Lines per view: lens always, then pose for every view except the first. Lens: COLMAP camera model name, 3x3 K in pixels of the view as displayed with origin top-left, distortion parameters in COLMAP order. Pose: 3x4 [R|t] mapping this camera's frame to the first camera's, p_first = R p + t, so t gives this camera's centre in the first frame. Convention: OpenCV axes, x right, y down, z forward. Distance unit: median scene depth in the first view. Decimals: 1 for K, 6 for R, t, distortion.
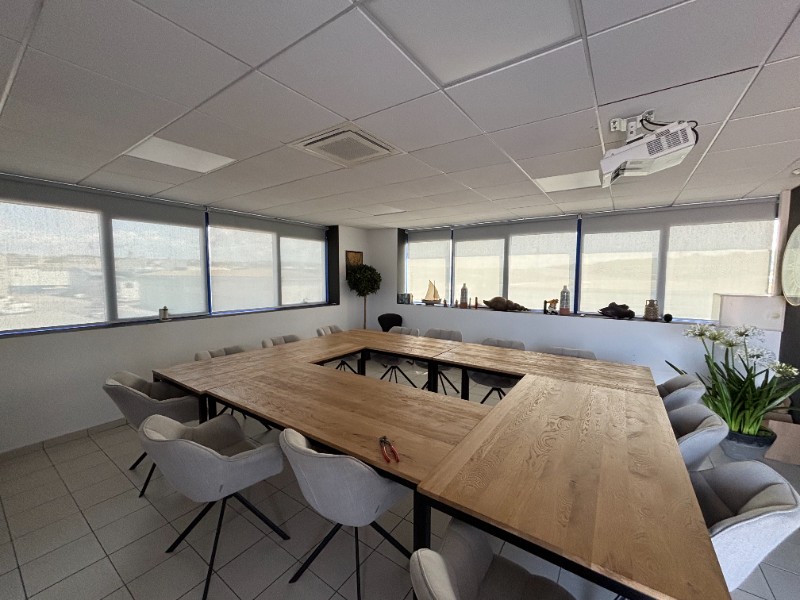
lens RADIAL K [[318.2, 0, 397.5], [0, 318.2, 299.2], [0, 0, 1]] dist [-0.006535, 0.000735]
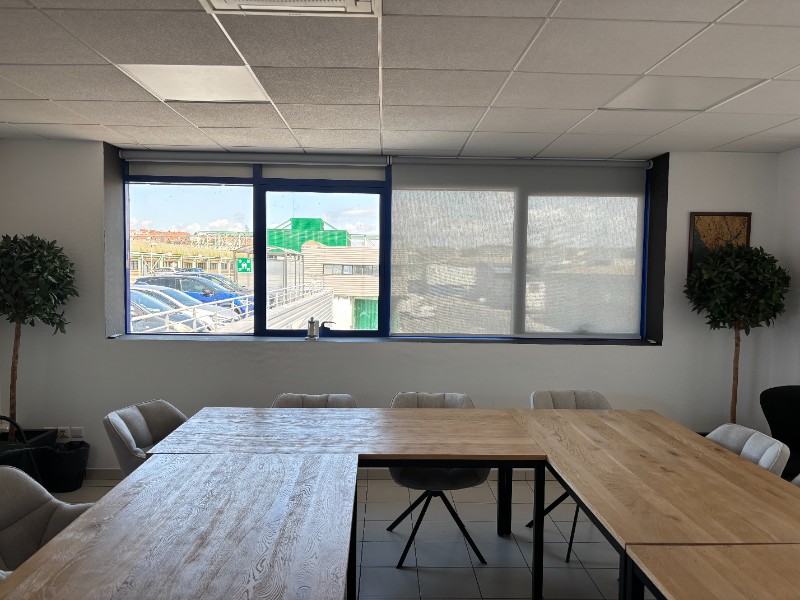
lens RADIAL K [[600.3, 0, 401.8], [0, 600.3, 300.0], [0, 0, 1]] dist [0.029476, -0.024068]
pose [[0.598574, 0.044053, -0.799855, 0.235426], [-0.070758, 0.997492, 0.001986, -0.017951], [0.797936, 0.055407, 0.600190, 0.257533]]
